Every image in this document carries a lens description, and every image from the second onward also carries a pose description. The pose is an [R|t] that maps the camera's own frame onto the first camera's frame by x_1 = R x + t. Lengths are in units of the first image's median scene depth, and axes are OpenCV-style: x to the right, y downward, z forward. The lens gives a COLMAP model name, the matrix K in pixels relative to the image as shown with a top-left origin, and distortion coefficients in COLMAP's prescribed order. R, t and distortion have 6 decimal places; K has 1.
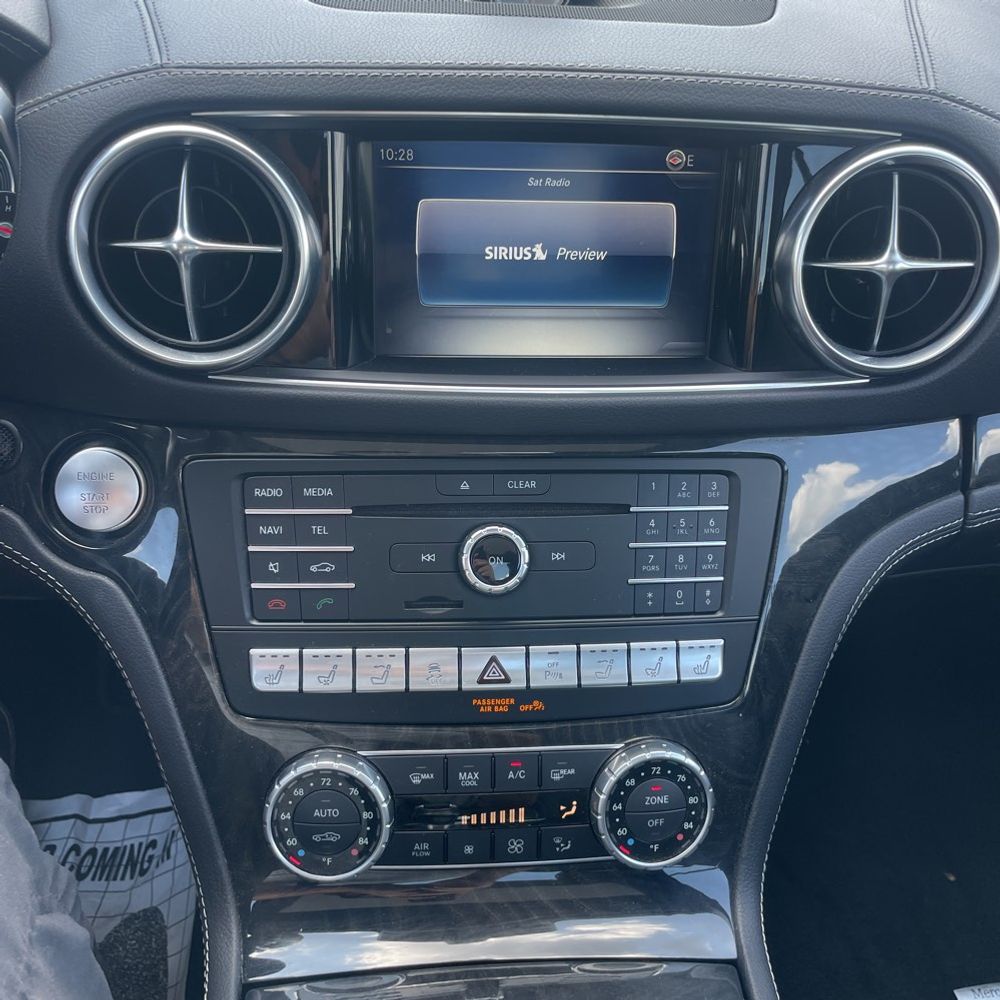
lens RADIAL K [[1032.1, 0, 503.4], [0, 1032.1, 474.1], [0, 0, 1]] dist [0.075904, -0.119306]
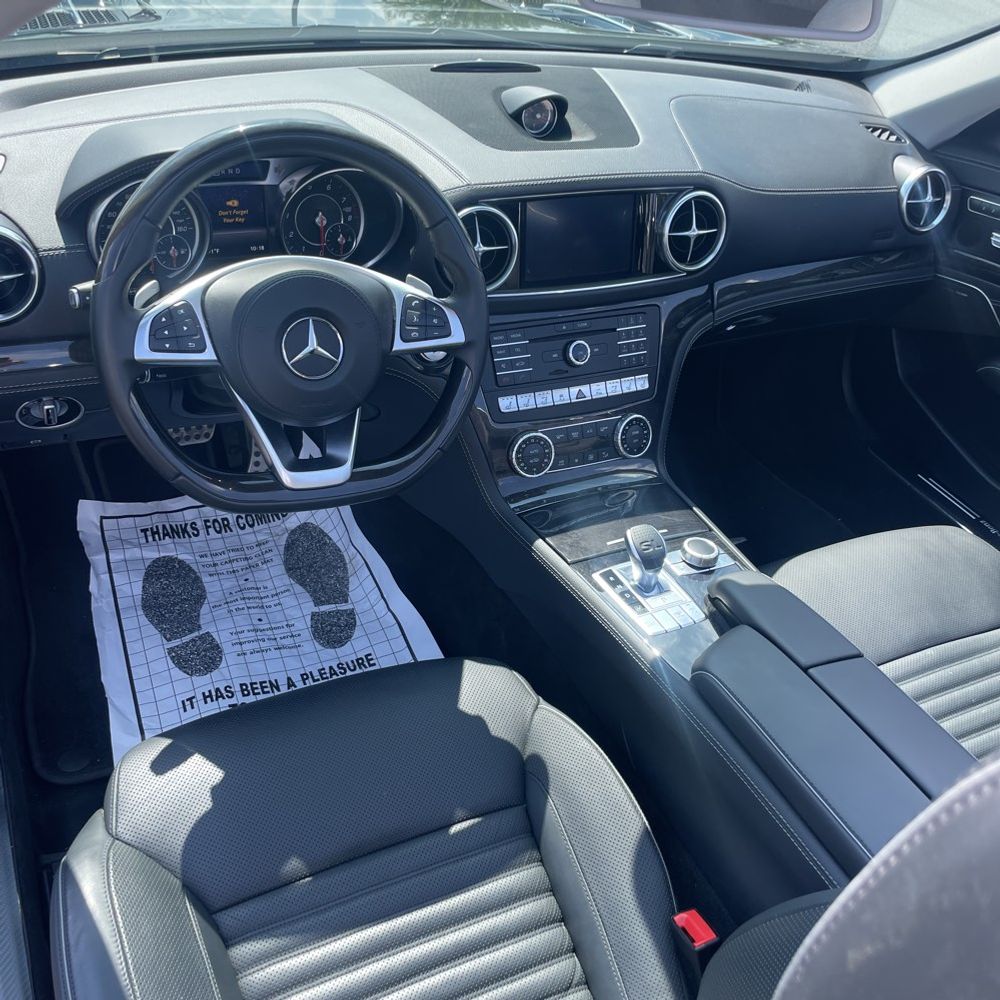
lens RADIAL K [[1001.8, 0, 504.1], [0, 1001.8, 498.5], [0, 0, 1]] dist [0.083232, -0.122147]
pose [[0.920285, -0.168434, 0.353137, -1.188387], [0.119500, 0.980466, 0.156228, 0.020800], [-0.372553, -0.101574, 0.922435, -1.417110]]
